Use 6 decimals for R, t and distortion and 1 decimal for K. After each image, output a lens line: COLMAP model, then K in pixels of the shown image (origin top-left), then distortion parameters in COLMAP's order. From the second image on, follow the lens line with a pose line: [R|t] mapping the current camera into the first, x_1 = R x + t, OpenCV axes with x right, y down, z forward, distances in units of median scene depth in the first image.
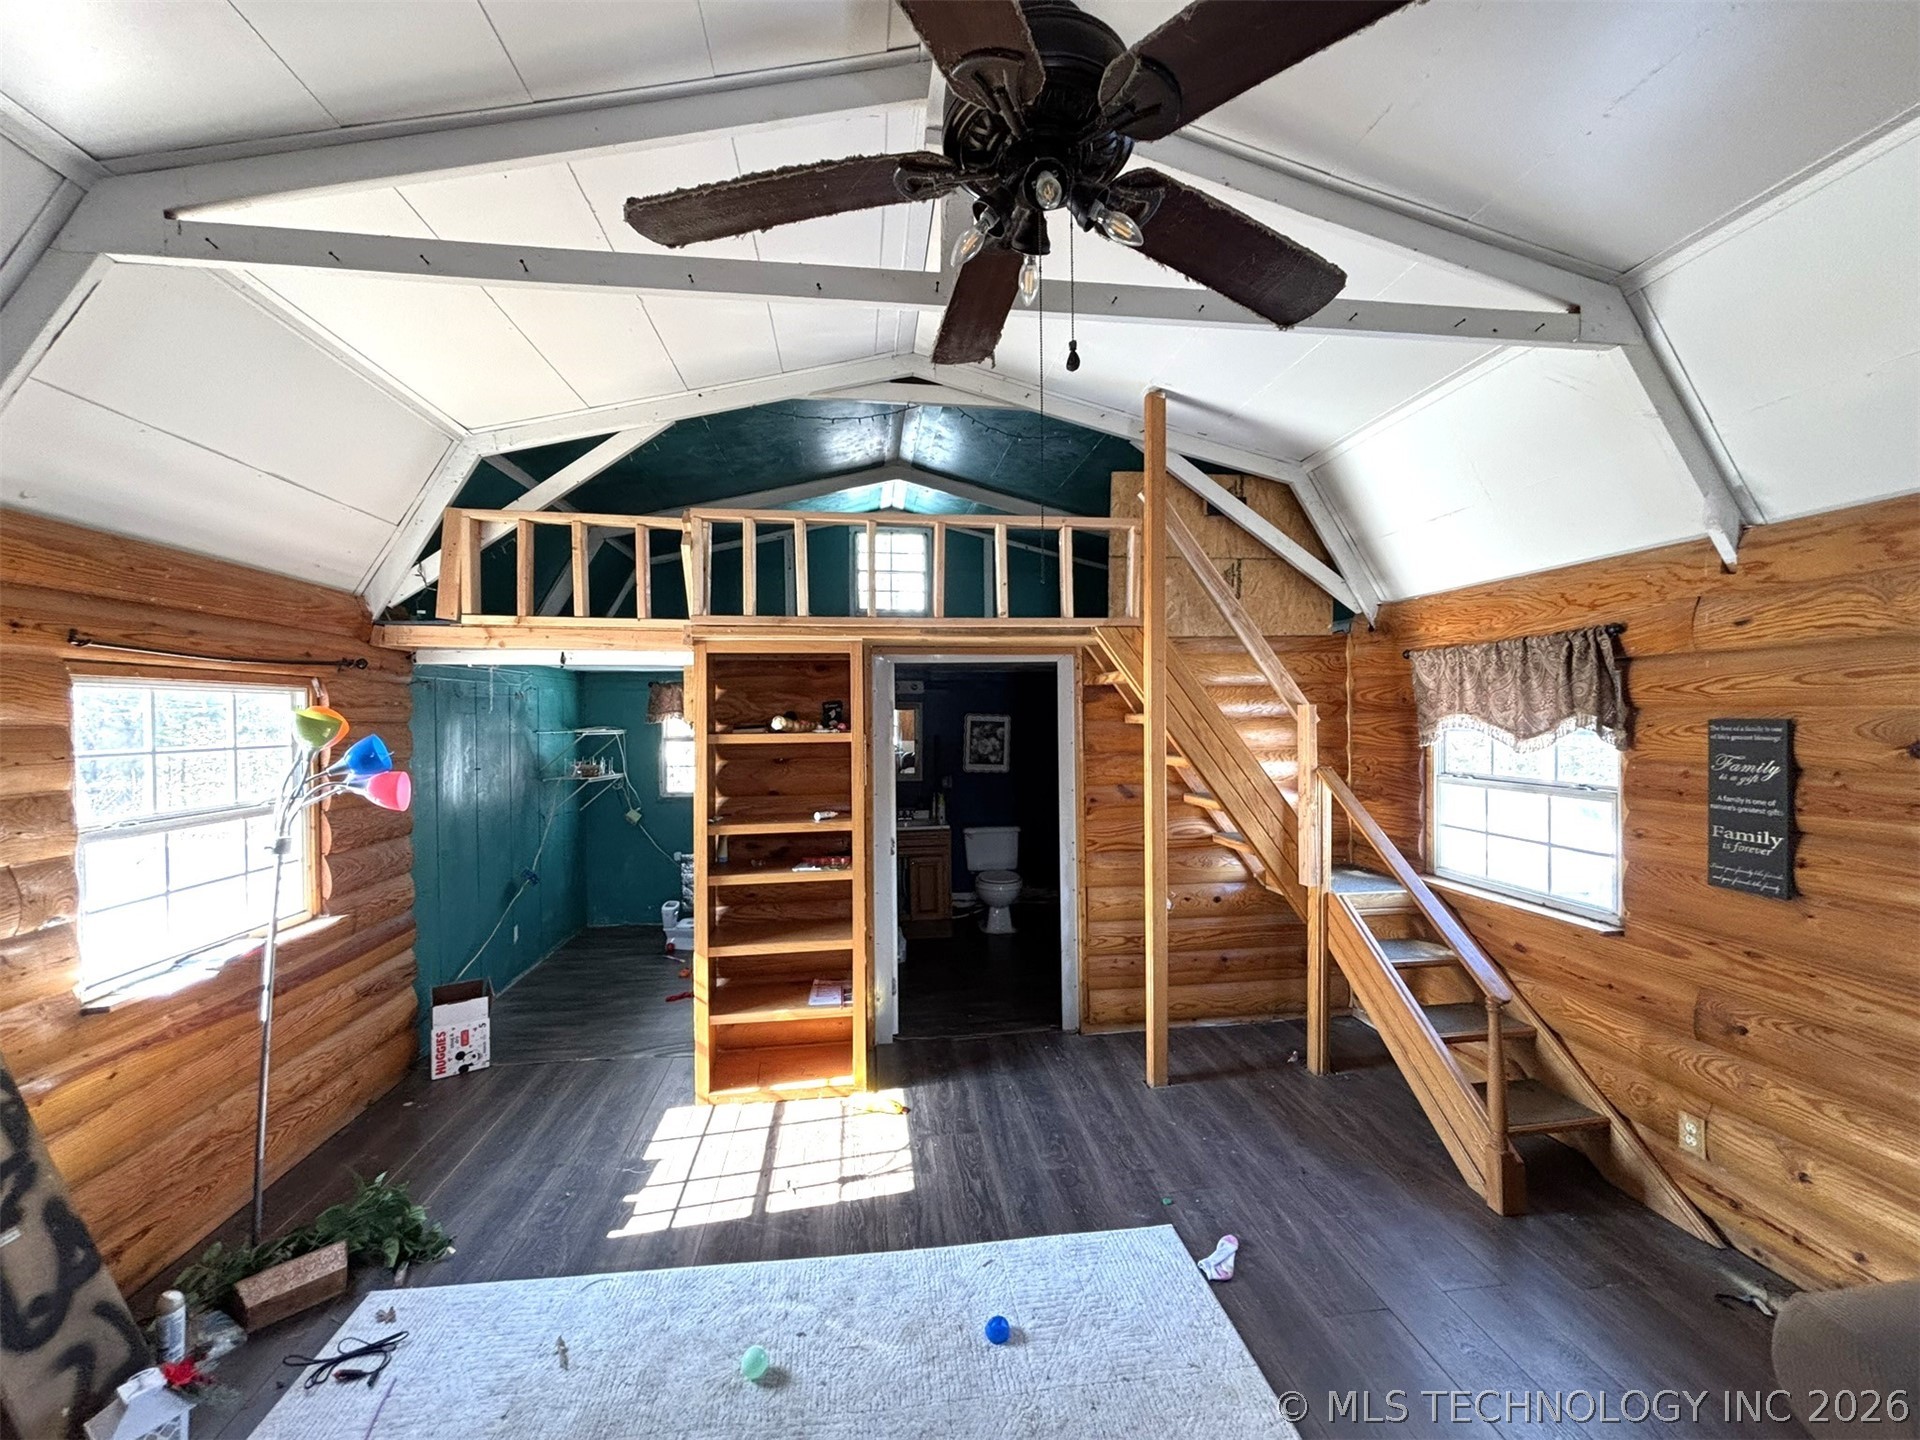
lens RADIAL K [[780.3, 0, 960.9], [0, 780.3, 712.0], [0, 0, 1]] dist [0.008775, -0.002682]
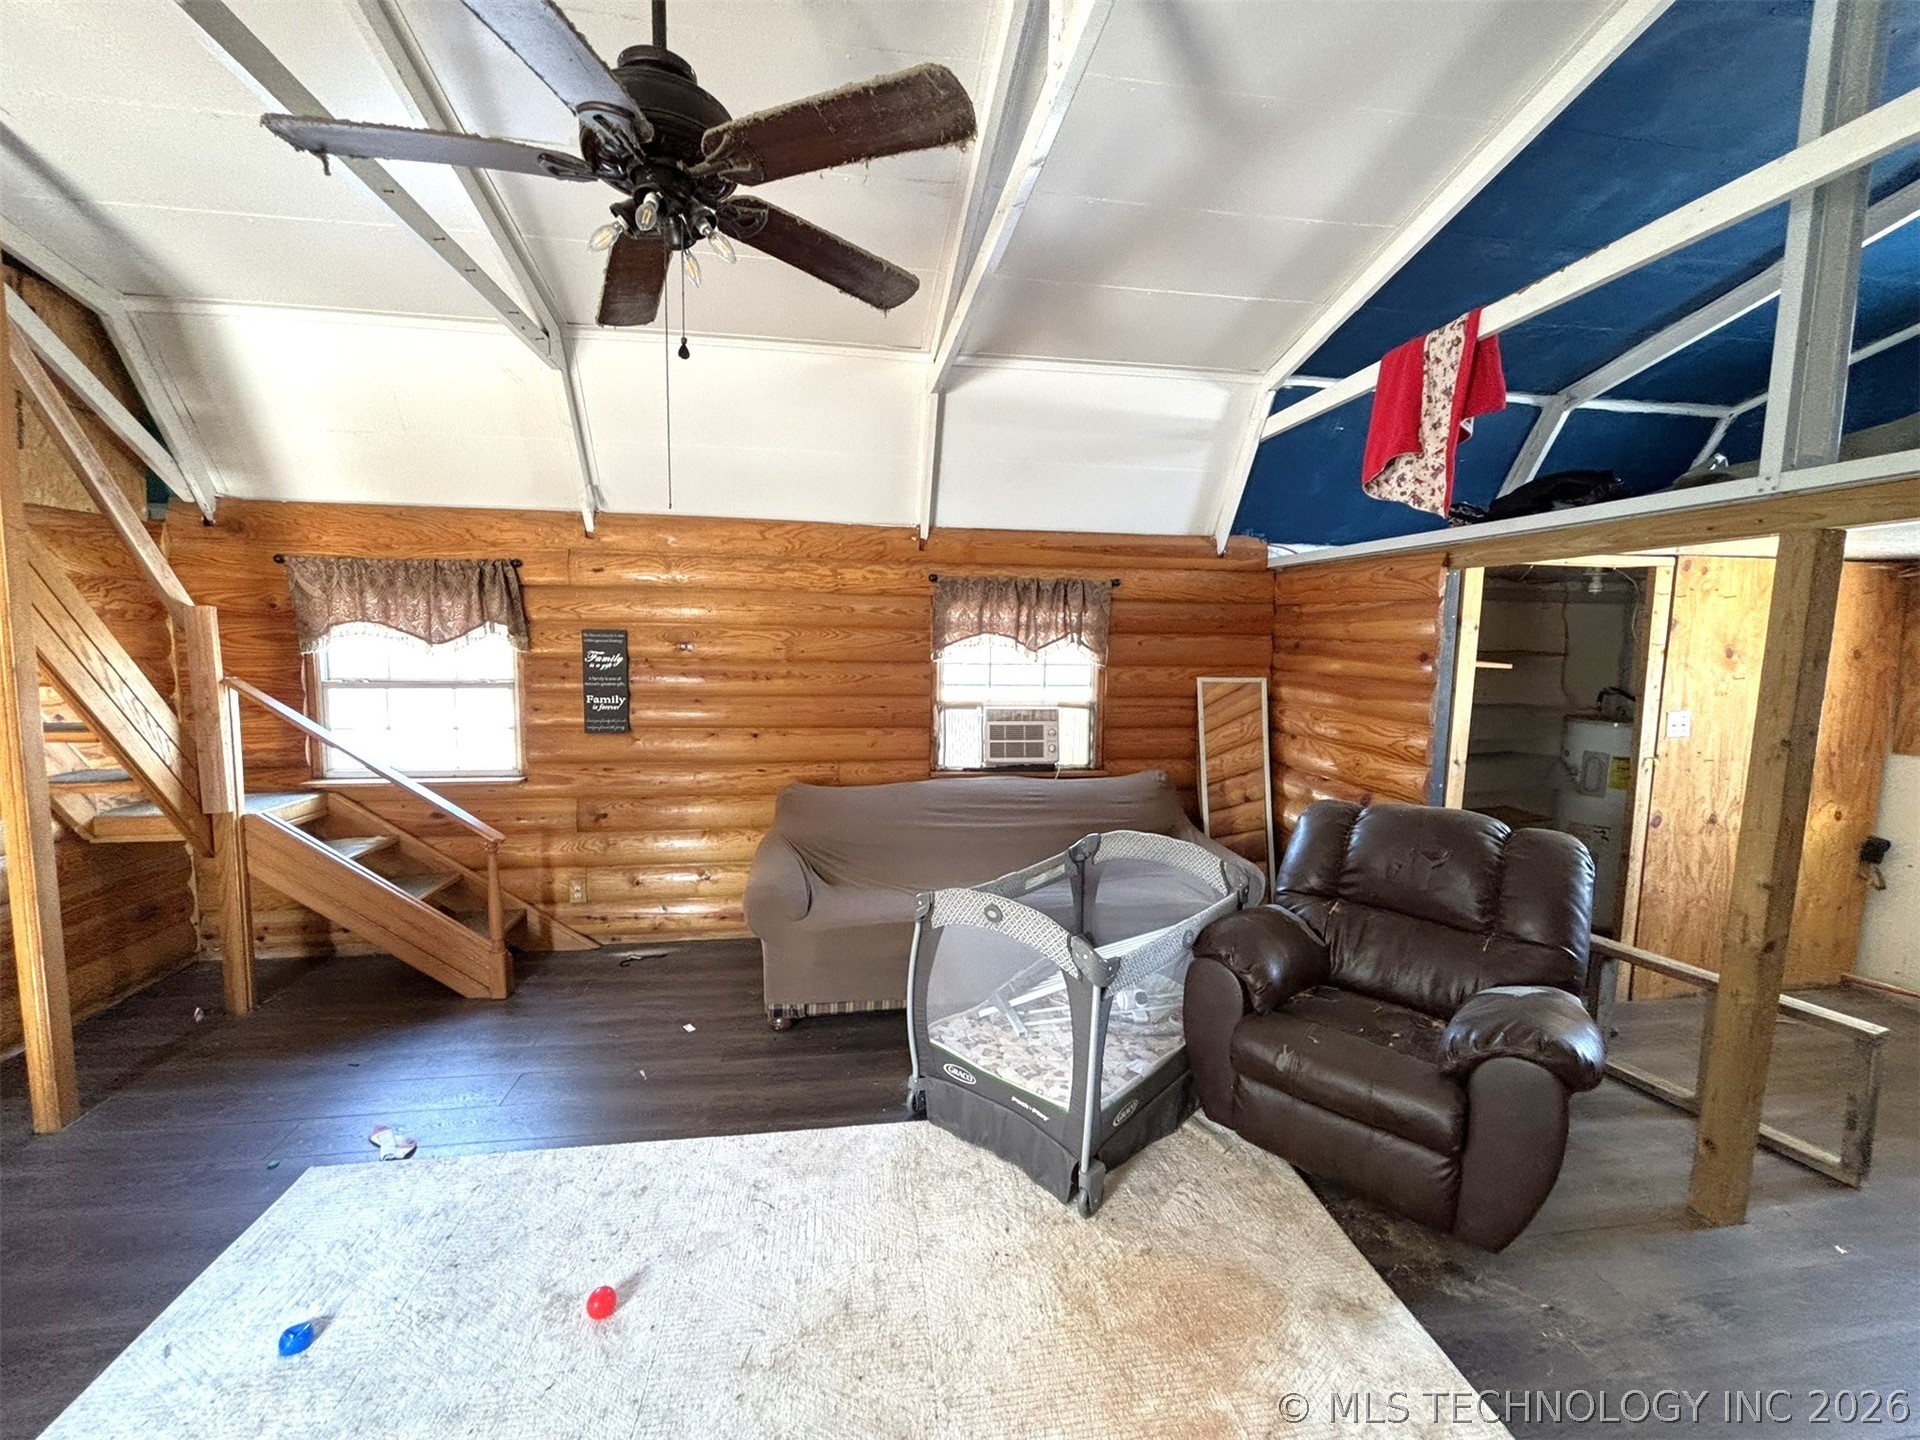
lens RADIAL K [[780.3, 0, 951.8], [0, 780.3, 720.0], [0, 0, 1]] dist [0.008775, -0.002682]
pose [[-0.021371, -0.090809, 0.995639, -0.499083], [-0.014642, 0.995788, 0.090509, 0.028825], [-0.999664, -0.012643, -0.022611, 0.219734]]
